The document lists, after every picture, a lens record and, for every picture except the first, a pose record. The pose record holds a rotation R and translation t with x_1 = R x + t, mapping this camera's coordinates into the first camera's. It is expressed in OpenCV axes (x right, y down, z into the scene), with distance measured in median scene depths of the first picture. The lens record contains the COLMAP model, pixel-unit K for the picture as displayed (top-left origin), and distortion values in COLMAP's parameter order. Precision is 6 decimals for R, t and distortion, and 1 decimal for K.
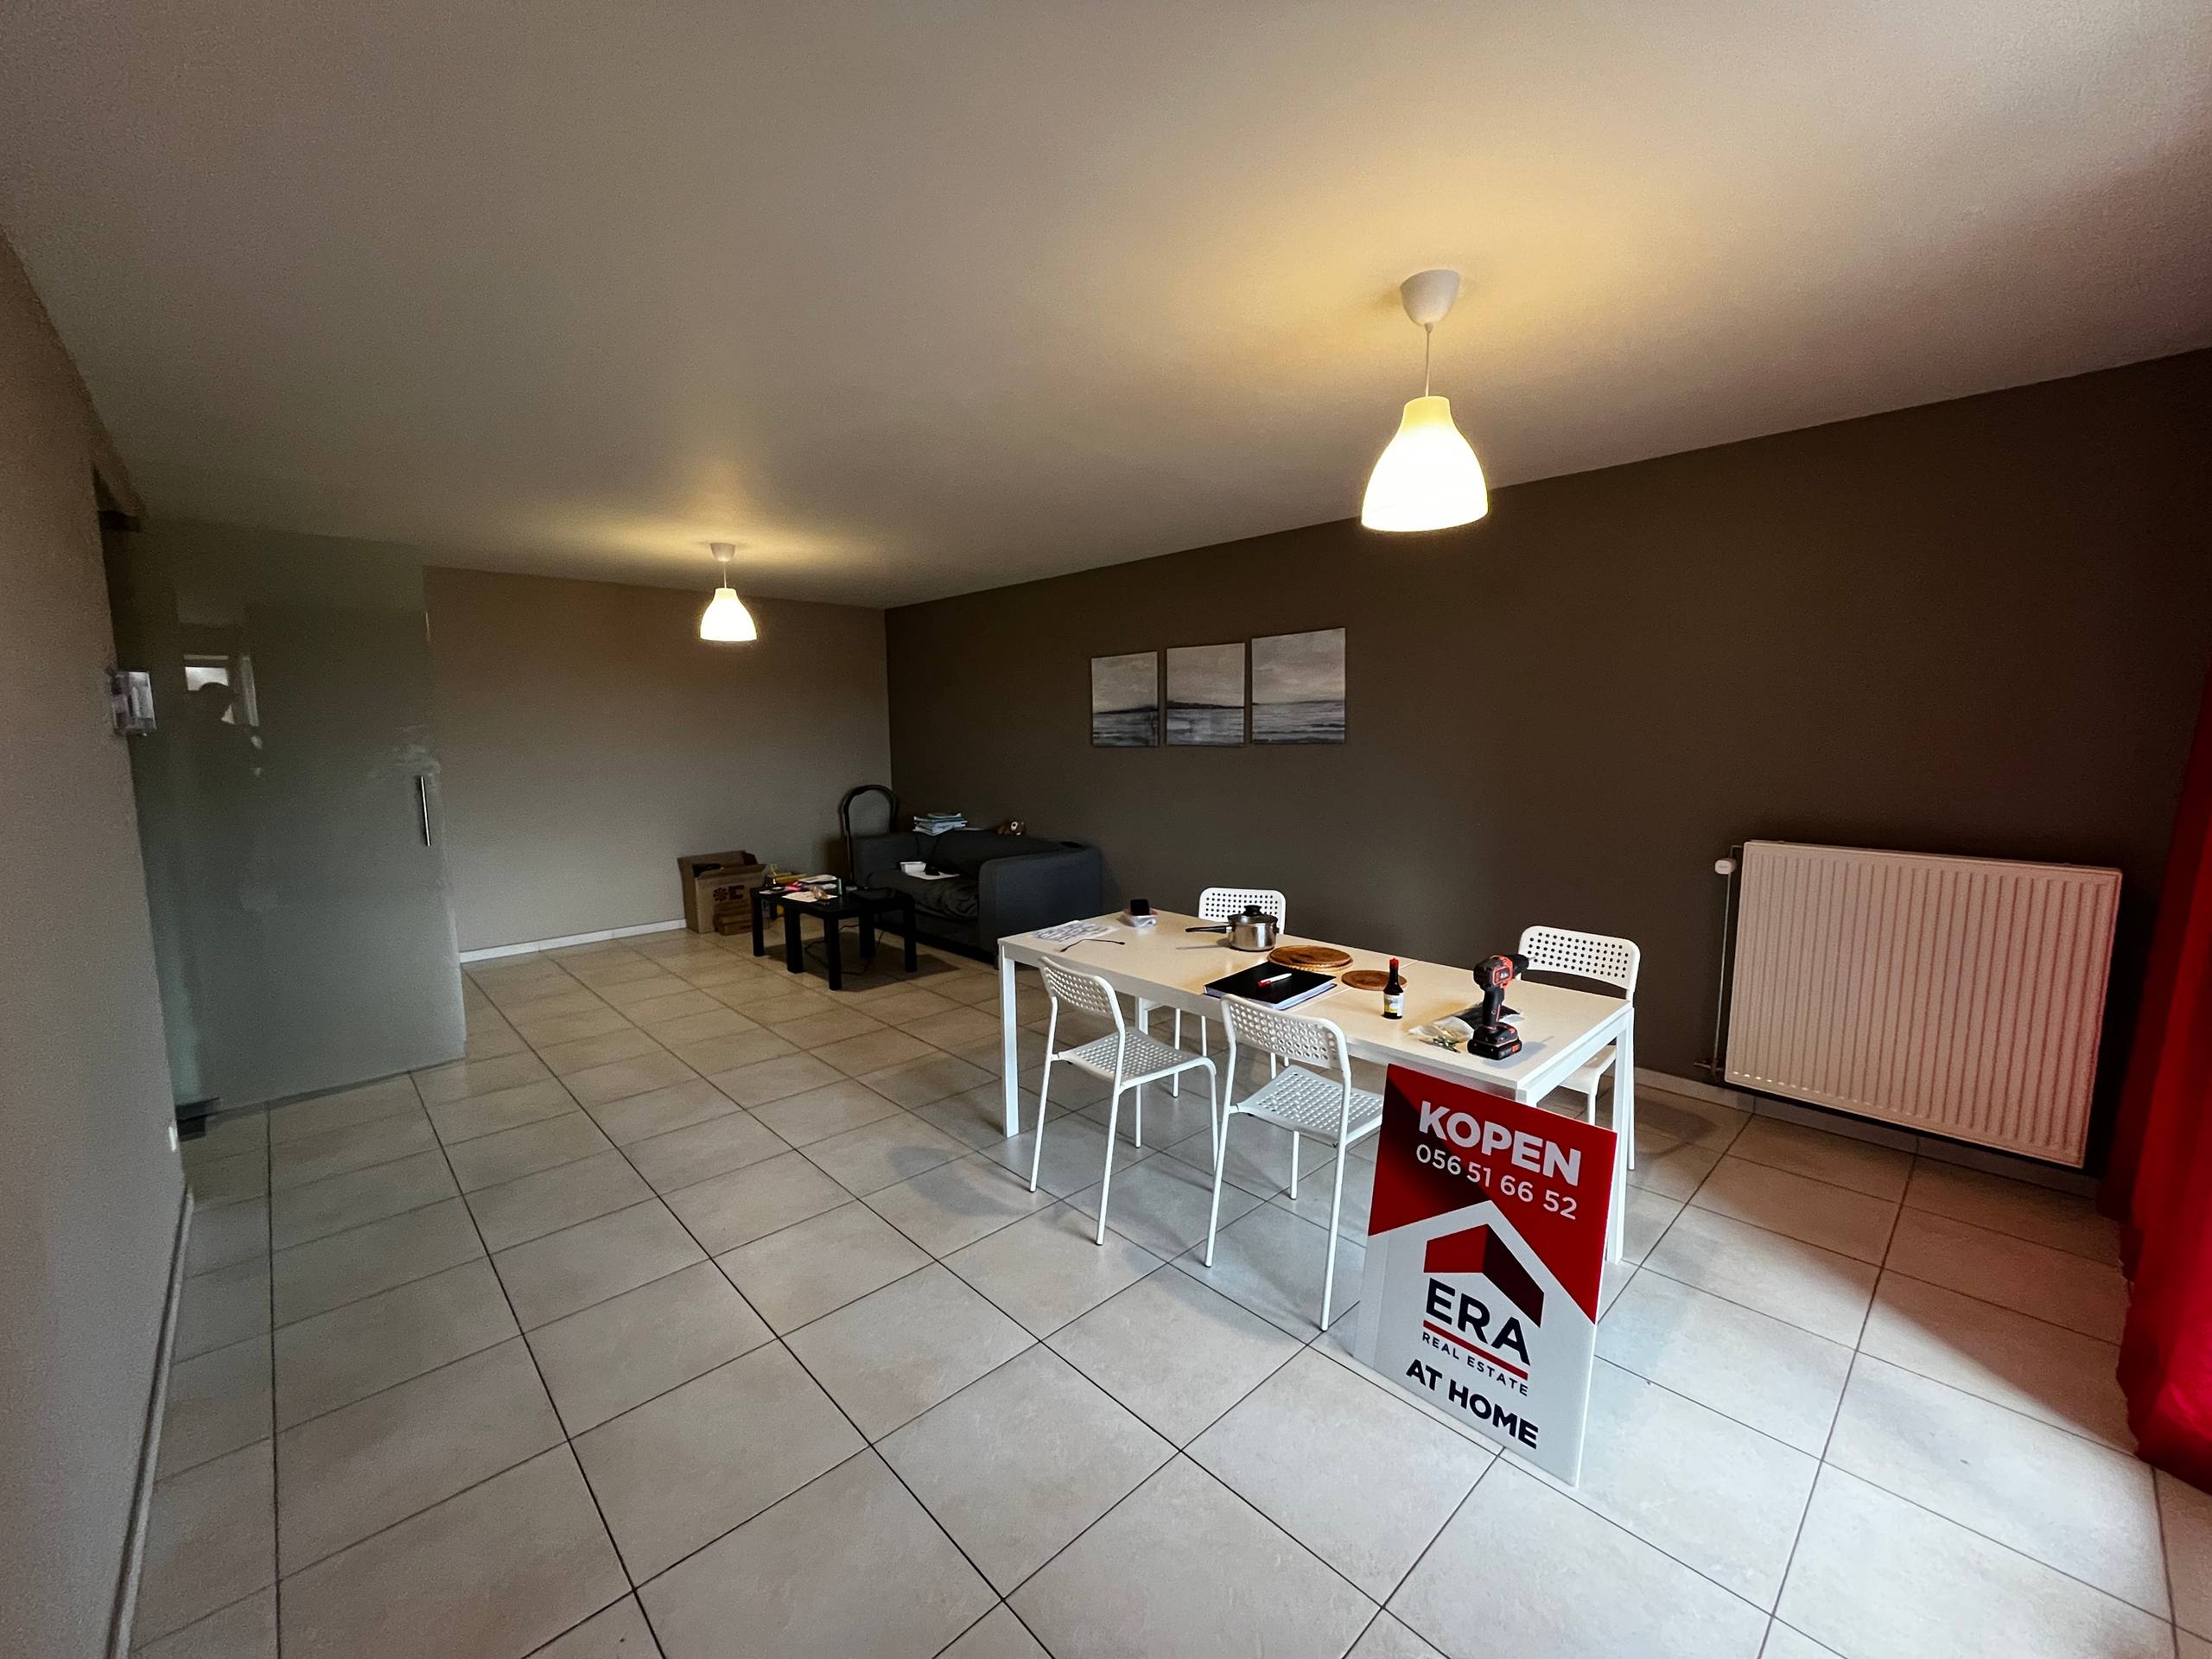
lens RADIAL K [[891.5, 0, 1098.5], [0, 891.5, 832.4], [0, 0, 1]] dist [-0.003040, -0.000578]
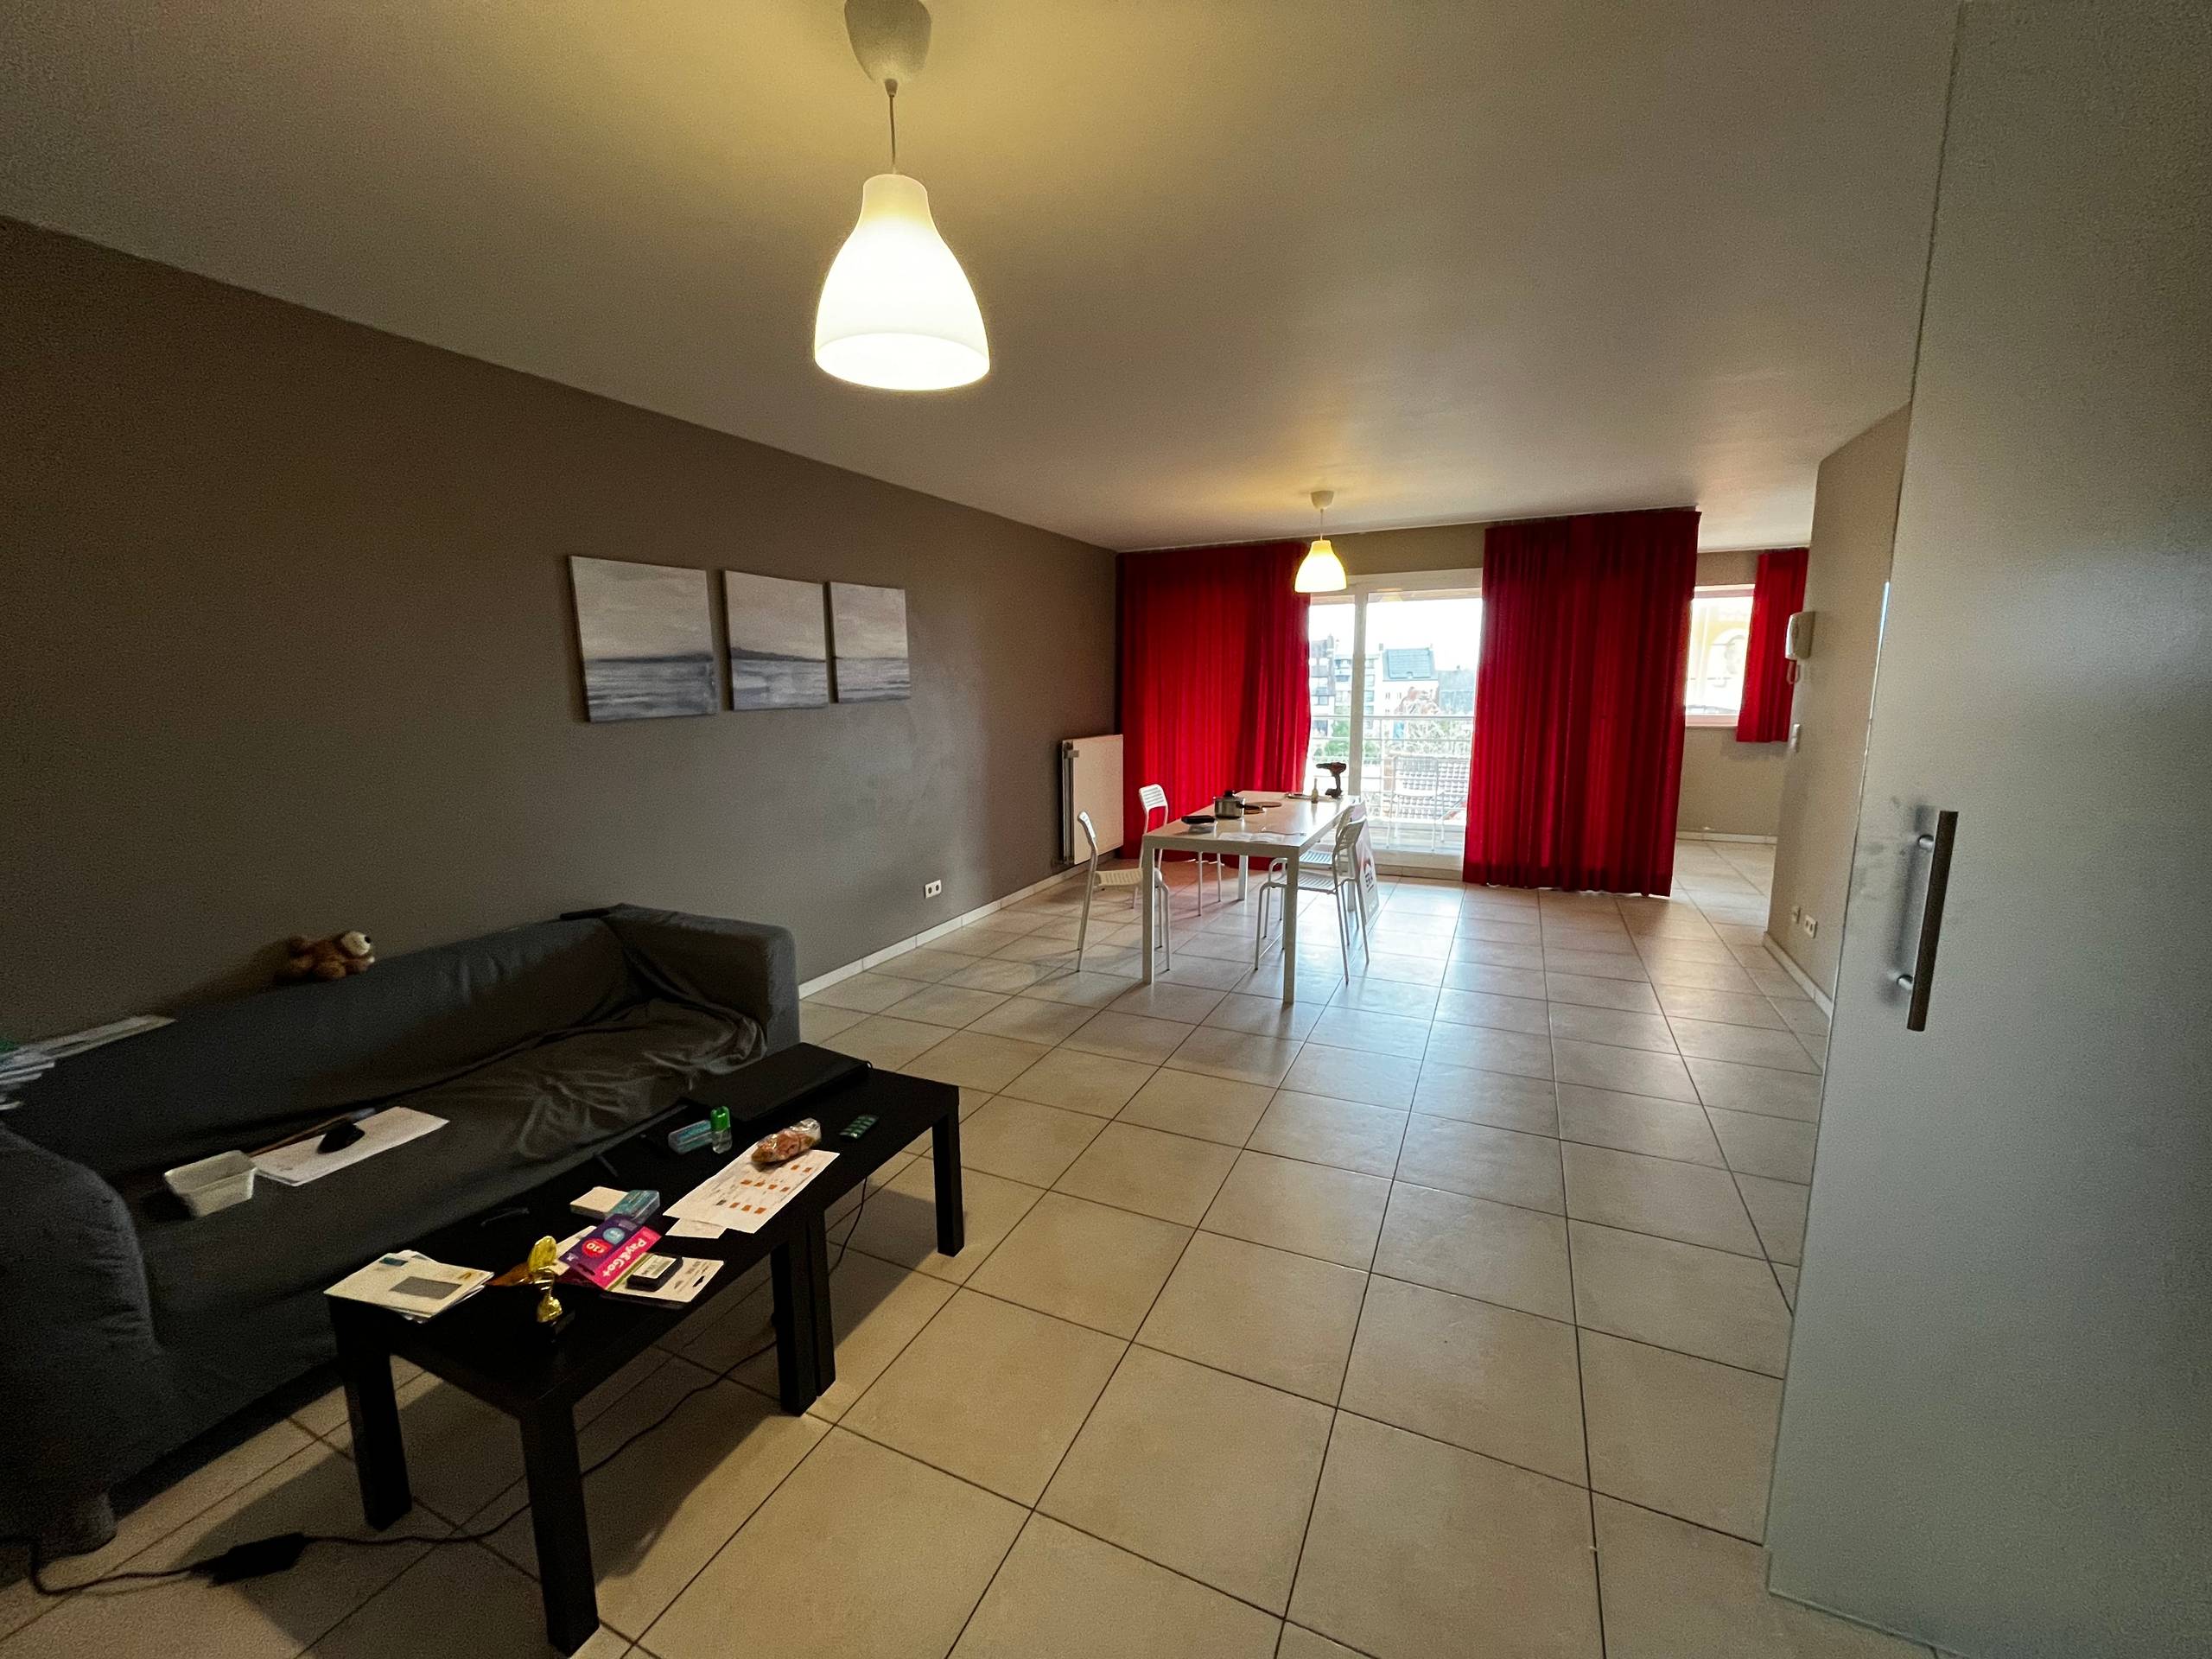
lens RADIAL K [[891.5, 0, 1100.2], [0, 891.5, 824.8], [0, 0, 1]] dist [-0.003040, -0.000578]
pose [[-0.370758, -0.136375, 0.918662, -0.703272], [0.127263, 0.972369, 0.195709, -0.115474], [-0.919969, 0.189472, -0.343158, 1.027841]]
